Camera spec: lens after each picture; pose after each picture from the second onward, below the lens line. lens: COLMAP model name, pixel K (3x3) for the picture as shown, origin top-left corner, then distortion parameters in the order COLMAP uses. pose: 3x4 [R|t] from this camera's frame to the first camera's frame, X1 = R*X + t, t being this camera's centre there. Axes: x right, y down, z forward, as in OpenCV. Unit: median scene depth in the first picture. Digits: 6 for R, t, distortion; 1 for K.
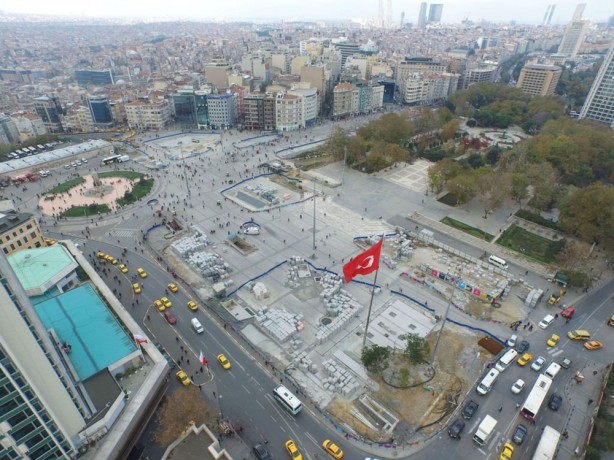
lens RADIAL K [[355.8, 0, 306.5], [0, 355.8, 228.9], [0, 0, 1]] dist [-0.125596, 0.088426]
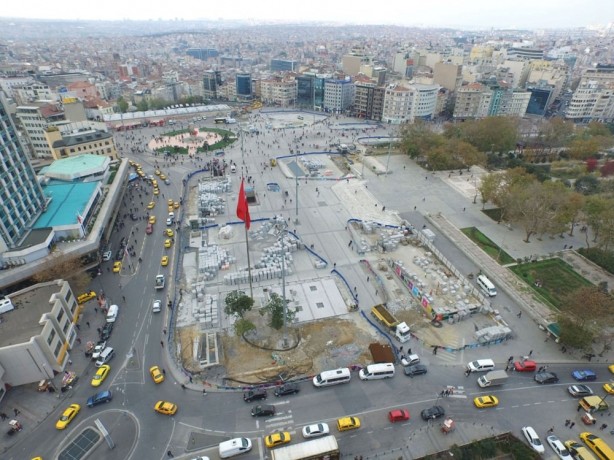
lens RADIAL K [[355.8, 0, 306.5], [0, 355.8, 228.9], [0, 0, 1]] dist [-0.125596, 0.088426]
pose [[0.868512, 0.258991, -0.422623, 0.370351], [-0.264949, 0.963176, 0.045766, 0.033857], [0.418913, 0.072225, 0.905149, 0.080842]]
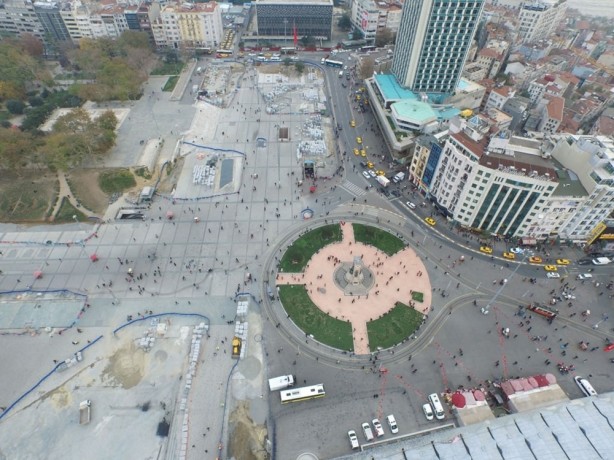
lens RADIAL K [[355.8, 0, 306.5], [0, 355.8, 228.9], [0, 0, 1]] dist [-0.125596, 0.088426]
pose [[-0.745918, -0.506432, 0.432589, -0.843901], [0.323997, 0.291566, 0.900008, -0.859670], [-0.581921, 0.811490, -0.053402, 1.088189]]
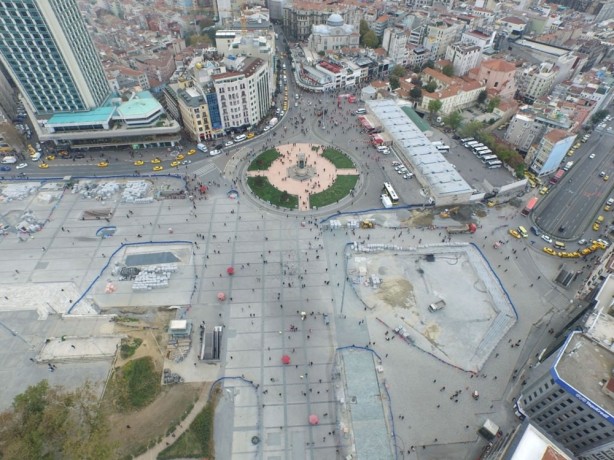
lens RADIAL K [[355.8, 0, 306.5], [0, 355.8, 228.9], [0, 0, 1]] dist [-0.125596, 0.088426]
pose [[-0.644167, 0.530394, -0.551117, 0.011960], [-0.415688, 0.362073, 0.834330, -0.940250], [0.642069, 0.766541, -0.012758, 1.225199]]
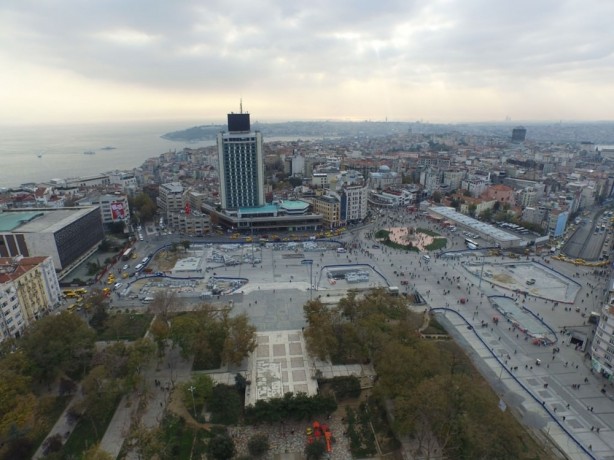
lens RADIAL K [[355.8, 0, 306.5], [0, 355.8, 228.9], [0, 0, 1]] dist [-0.125596, 0.088426]
pose [[-0.603236, 0.240244, -0.760519, 0.865233], [-0.426262, 0.708824, 0.562022, -0.856593], [0.674097, 0.663212, -0.325181, 1.251809]]
